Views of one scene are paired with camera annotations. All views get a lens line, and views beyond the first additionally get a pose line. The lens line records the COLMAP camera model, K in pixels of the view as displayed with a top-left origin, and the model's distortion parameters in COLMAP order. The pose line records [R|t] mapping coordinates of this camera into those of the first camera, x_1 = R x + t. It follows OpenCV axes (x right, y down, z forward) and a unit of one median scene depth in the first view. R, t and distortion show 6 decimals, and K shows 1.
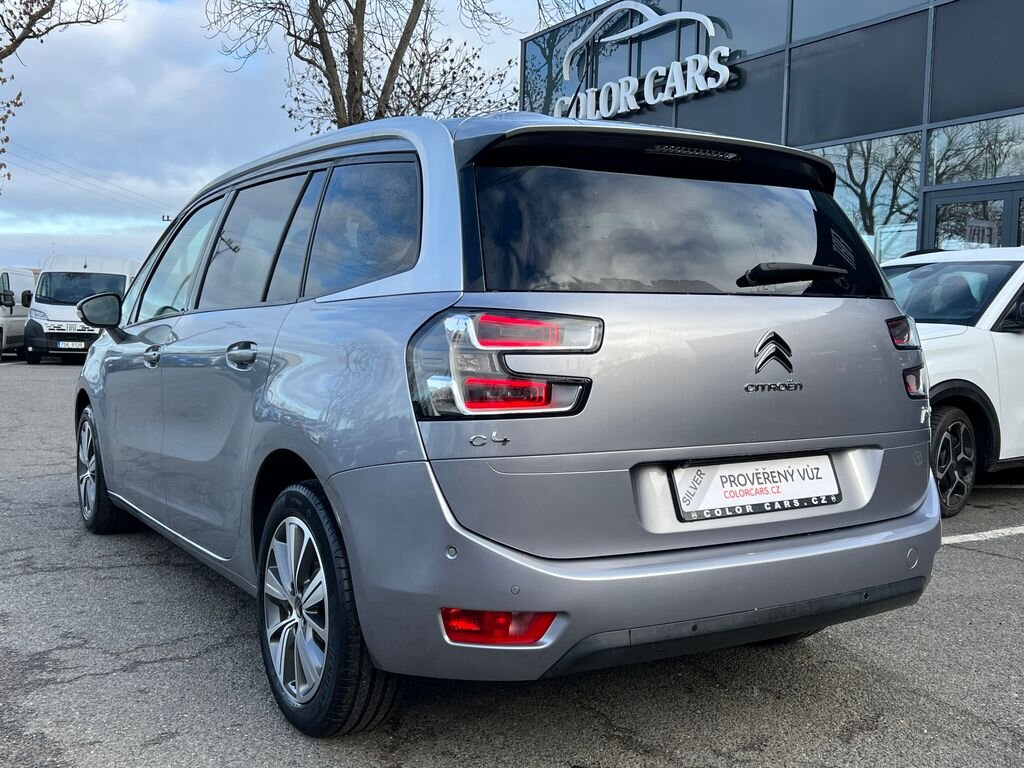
lens RADIAL K [[1050.0, 0, 515.1], [0, 1050.0, 380.0], [0, 0, 1]] dist [0.008983, 0.000000]
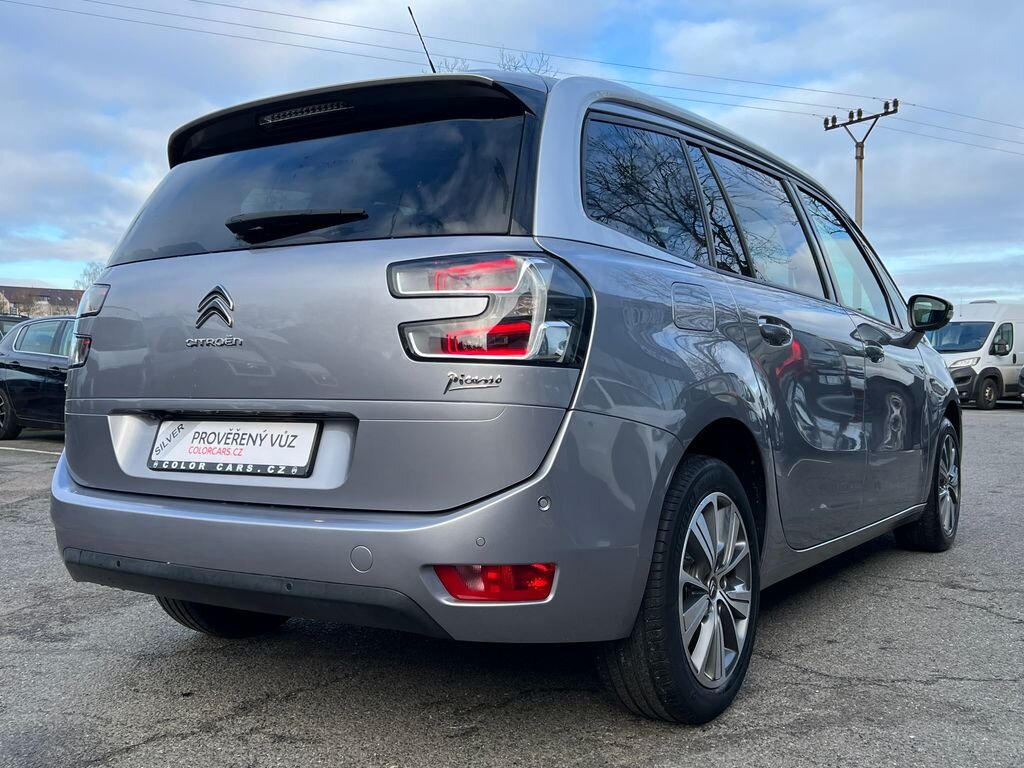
lens RADIAL K [[1050.0, 0, 514.3], [0, 1050.0, 386.5], [0, 0, 1]] dist [0.008983, 0.000000]
pose [[0.422701, -0.014166, -0.906159, 1.217551], [-0.038320, 0.998704, -0.033488, 0.067900], [0.905459, 0.048879, 0.421610, 0.826950]]
